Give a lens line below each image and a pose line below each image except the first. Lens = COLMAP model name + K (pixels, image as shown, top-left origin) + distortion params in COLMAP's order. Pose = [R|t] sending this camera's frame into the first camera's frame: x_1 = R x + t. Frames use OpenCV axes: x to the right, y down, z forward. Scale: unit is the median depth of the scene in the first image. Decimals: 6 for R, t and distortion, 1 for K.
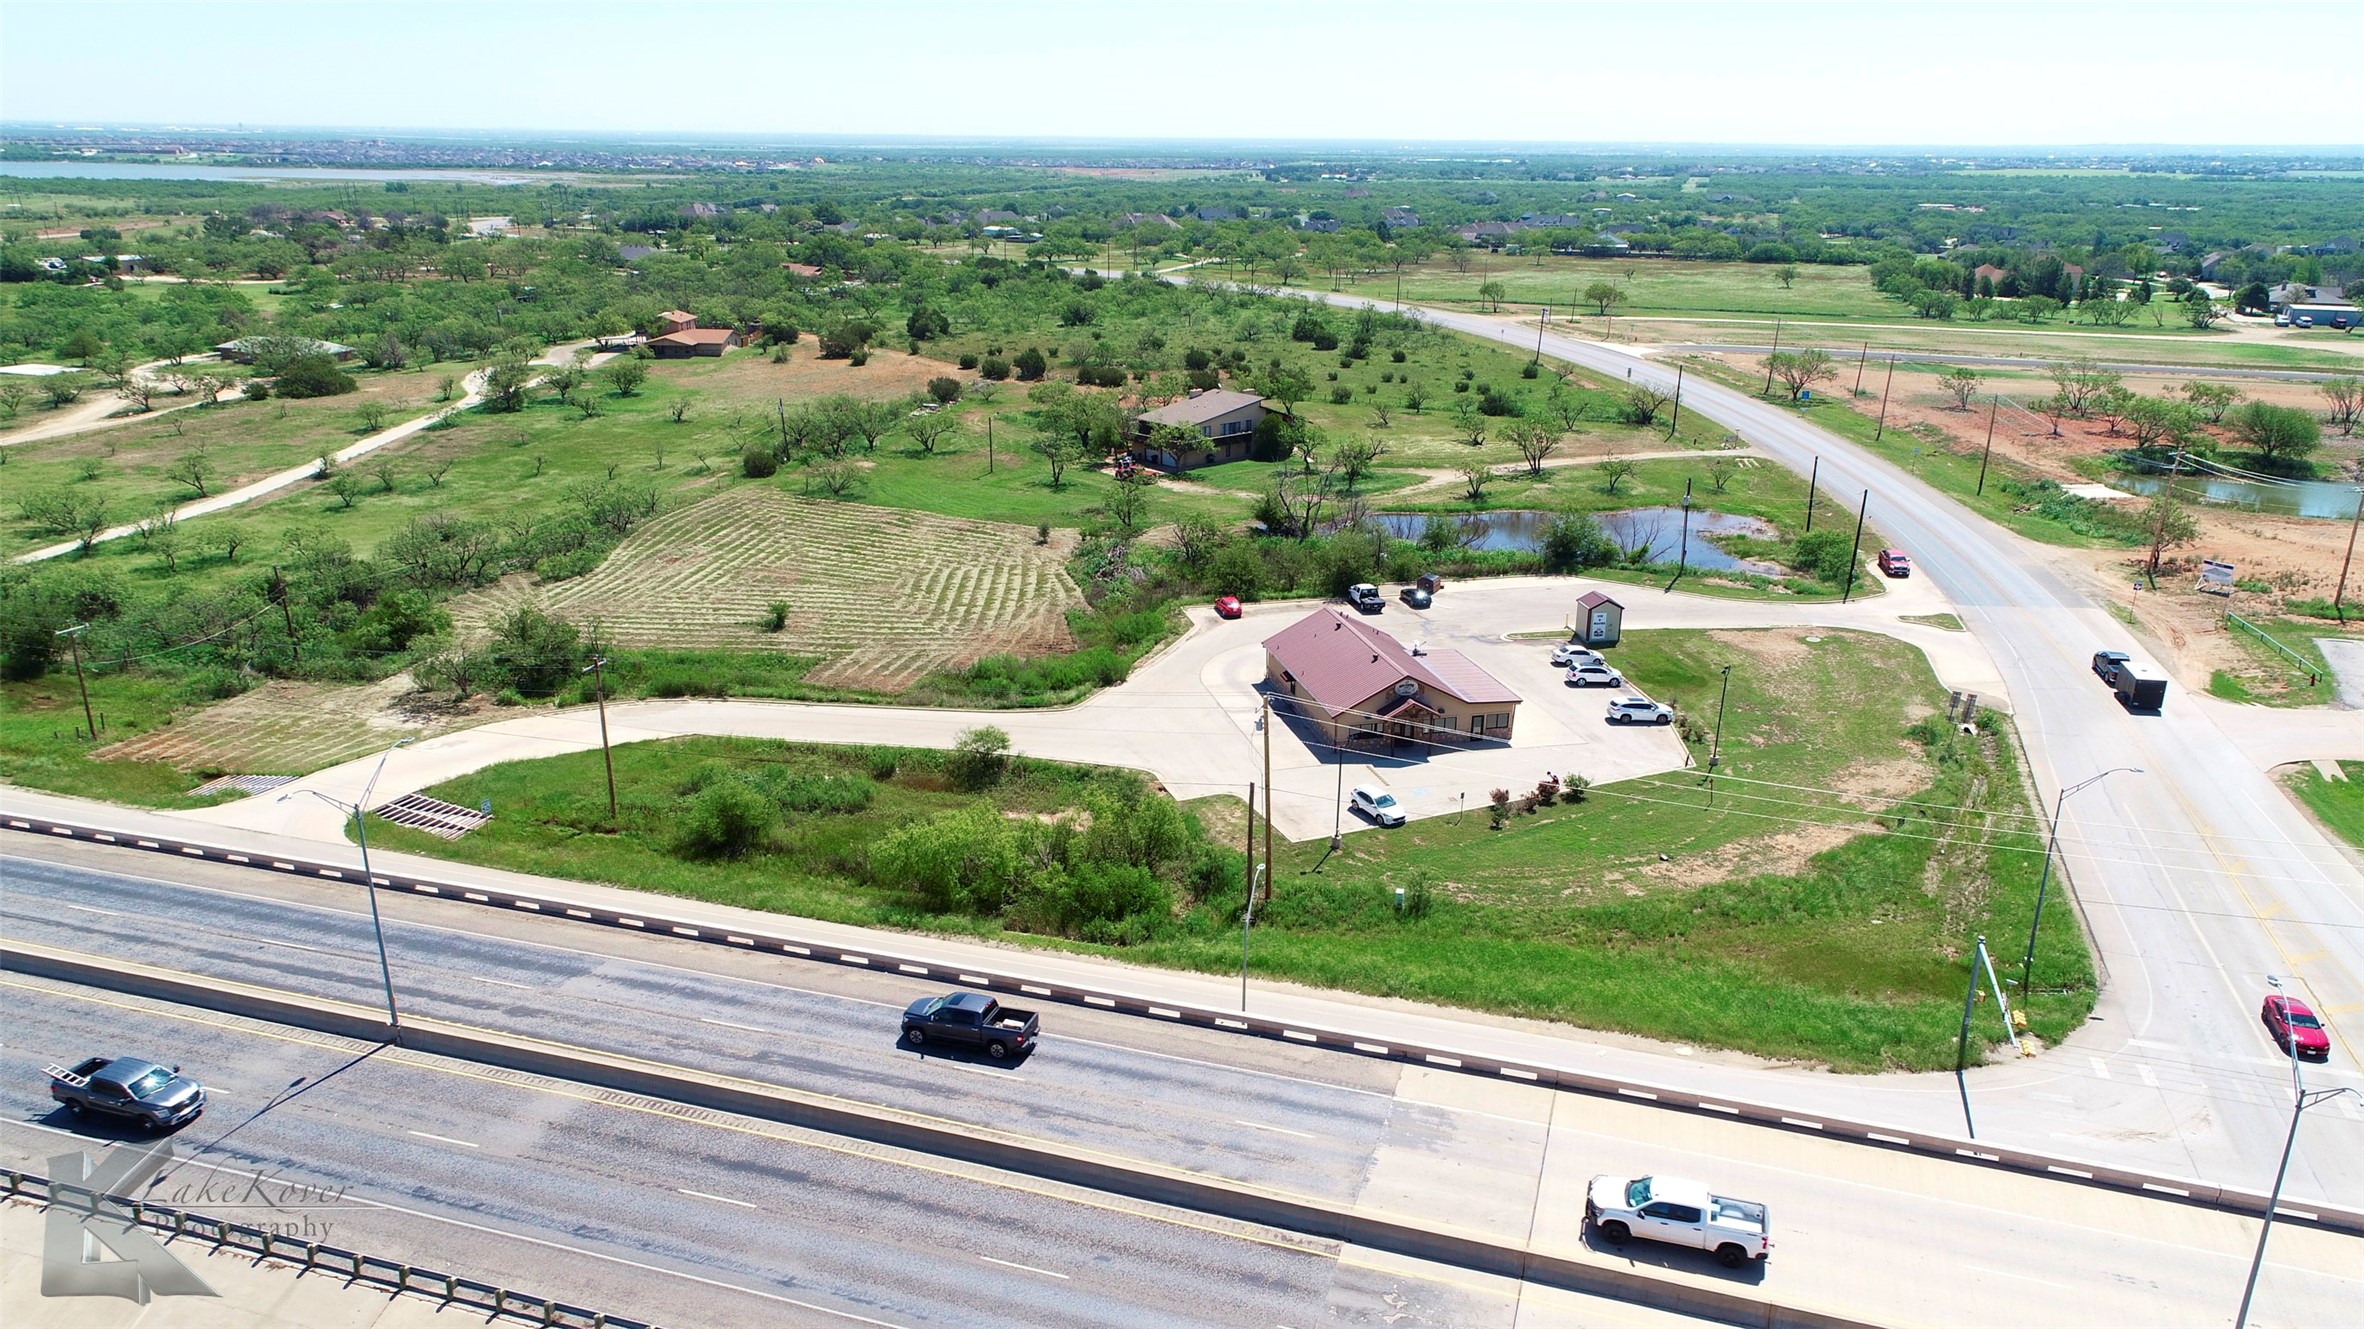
lens RADIAL K [[1573.3, 0, 1185.4], [0, 1573.3, 644.2], [0, 0, 1]] dist [0.034298, -0.004836]
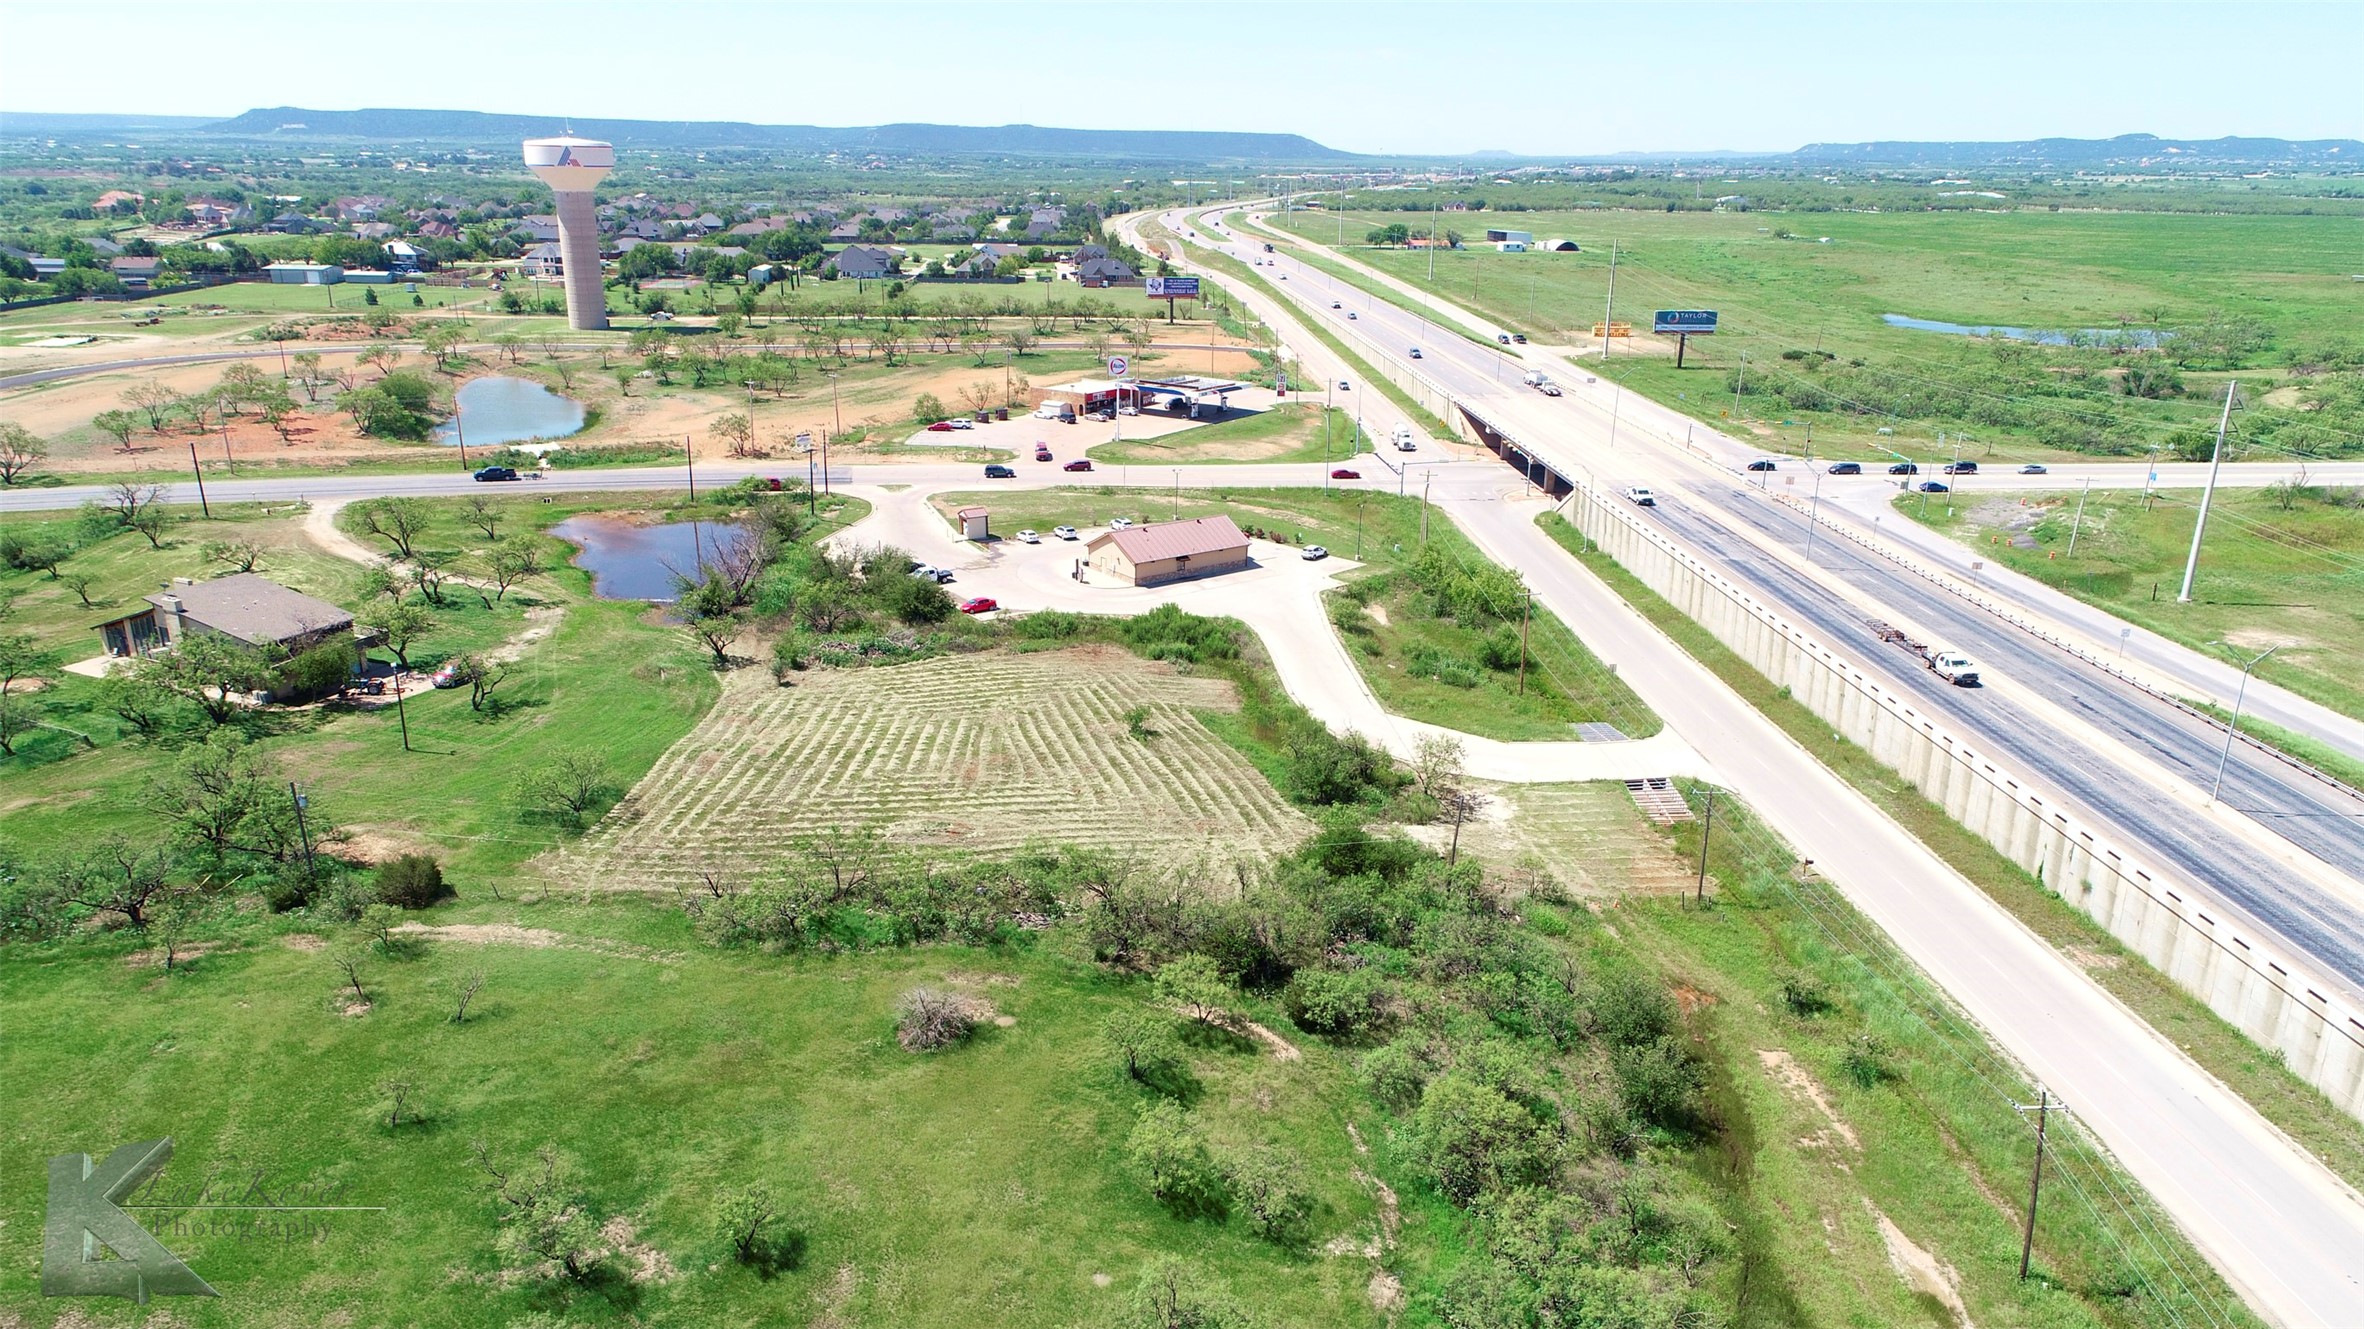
lens RADIAL K [[1573.3, 0, 1188.4], [0, 1573.3, 654.6], [0, 0, 1]] dist [0.034298, -0.004836]
pose [[-0.382762, -0.298370, 0.874339, -0.727945], [0.266337, 0.870591, 0.413686, -0.296329], [-0.884623, 0.391212, -0.253762, 0.781178]]
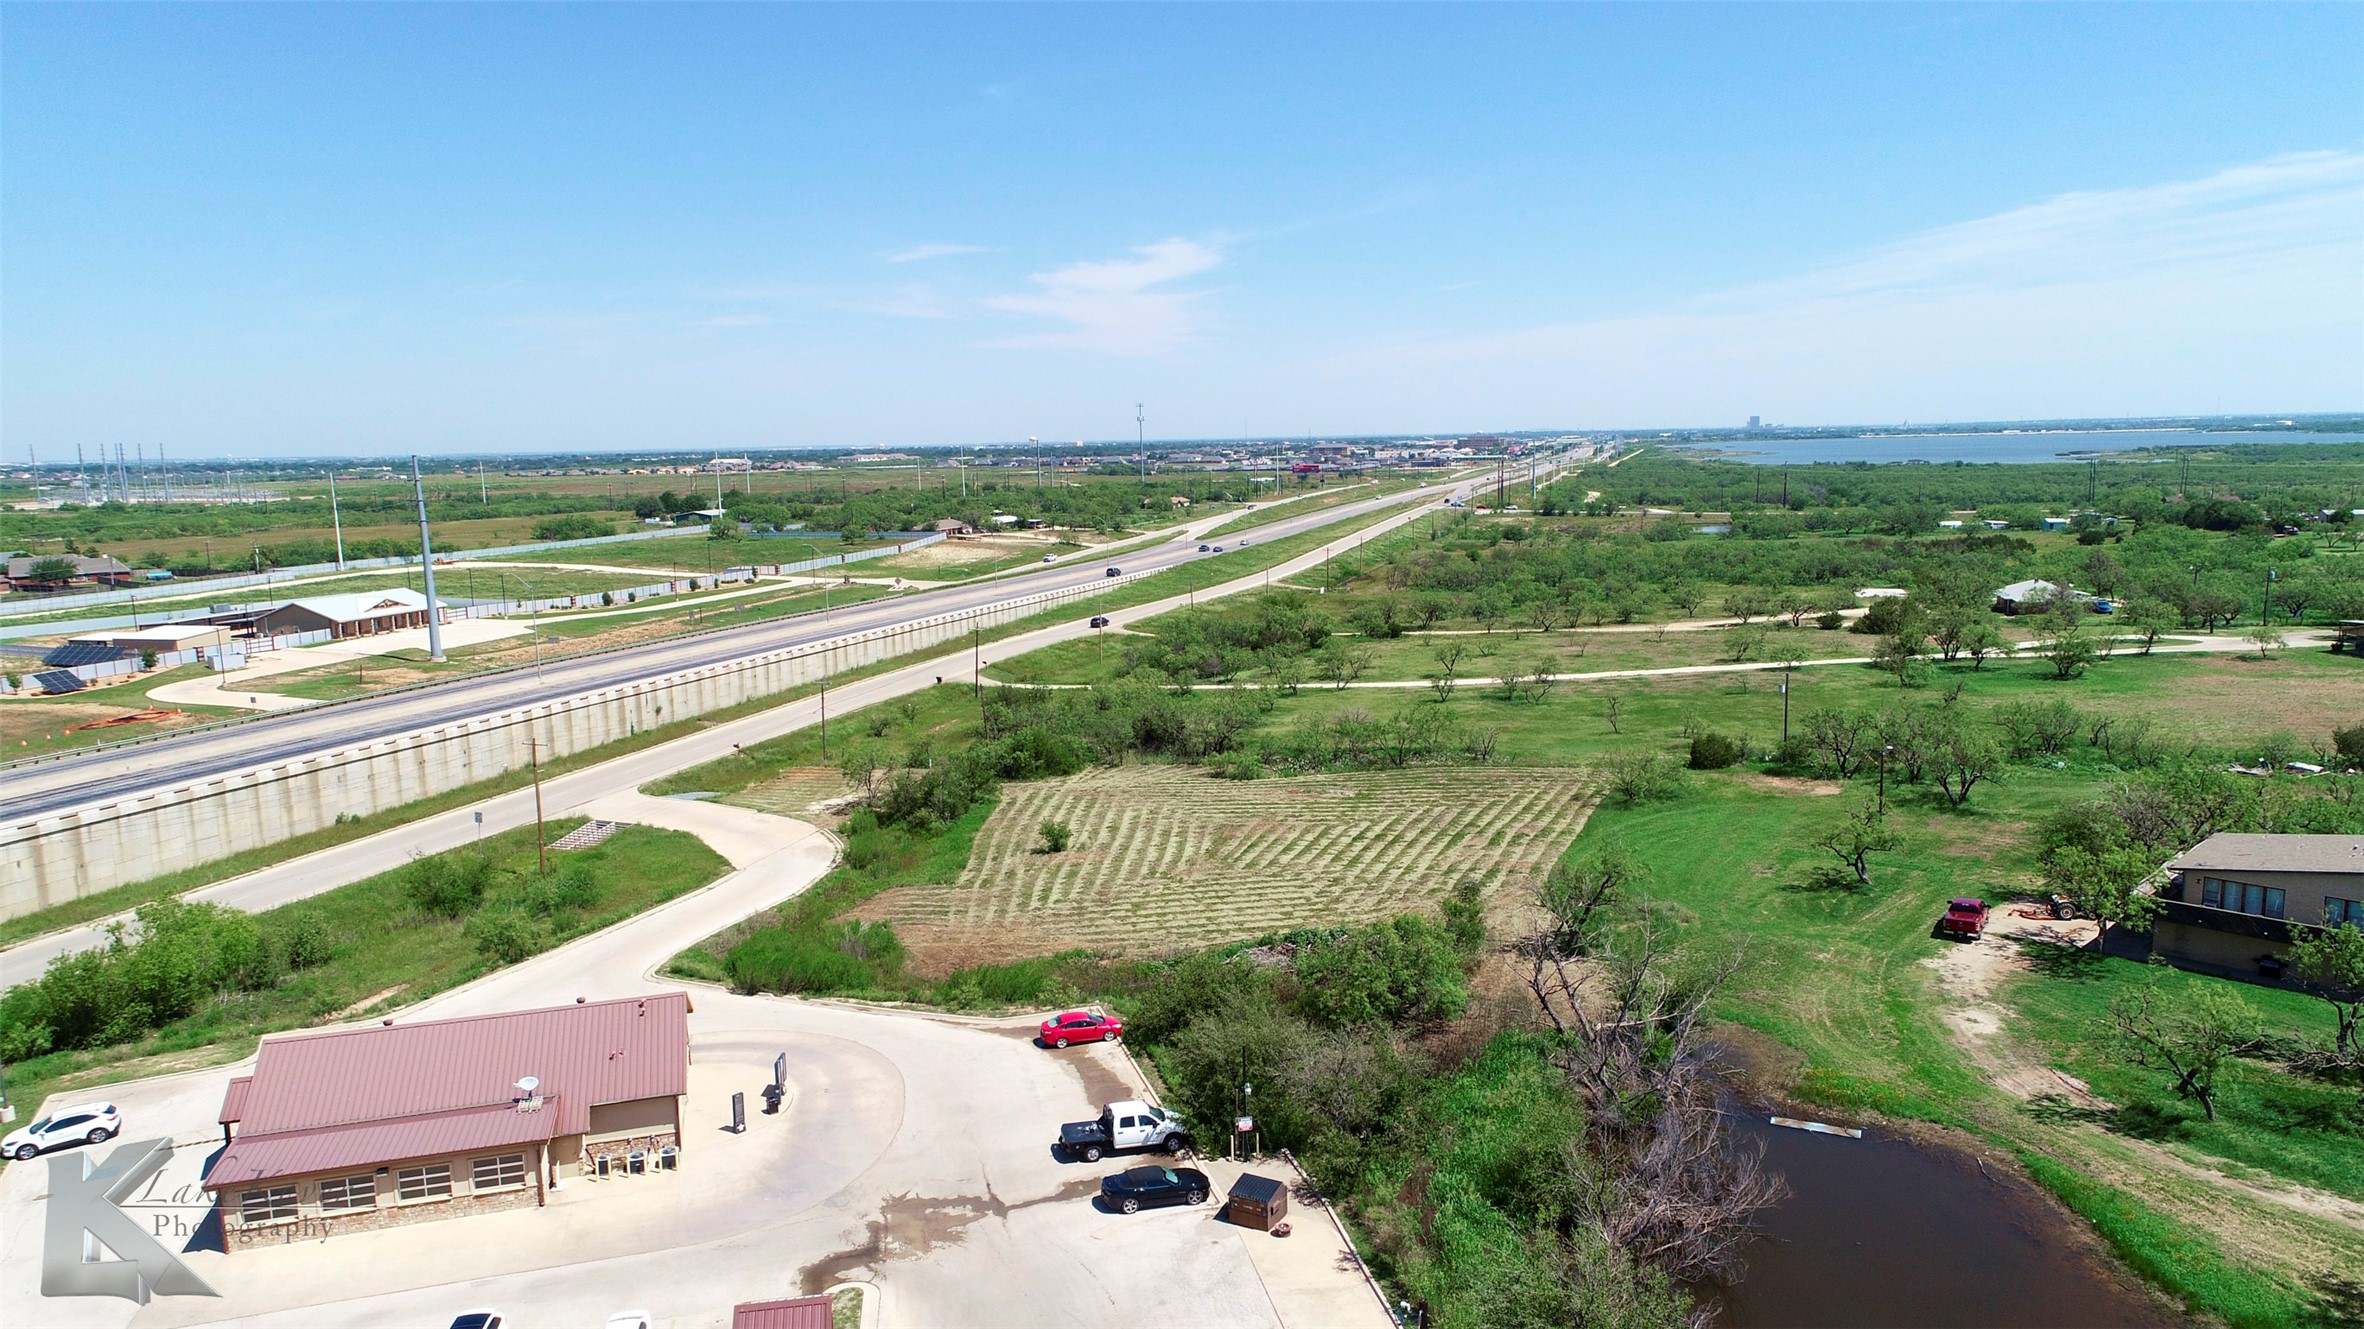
lens RADIAL K [[1573.3, 0, 1185.7], [0, 1573.3, 653.0], [0, 0, 1]] dist [0.034298, -0.004836]
pose [[0.027383, 0.125576, -0.991706, 0.382538], [-0.284715, 0.951967, 0.112683, -0.151965], [0.958221, 0.279268, 0.061821, 0.638919]]
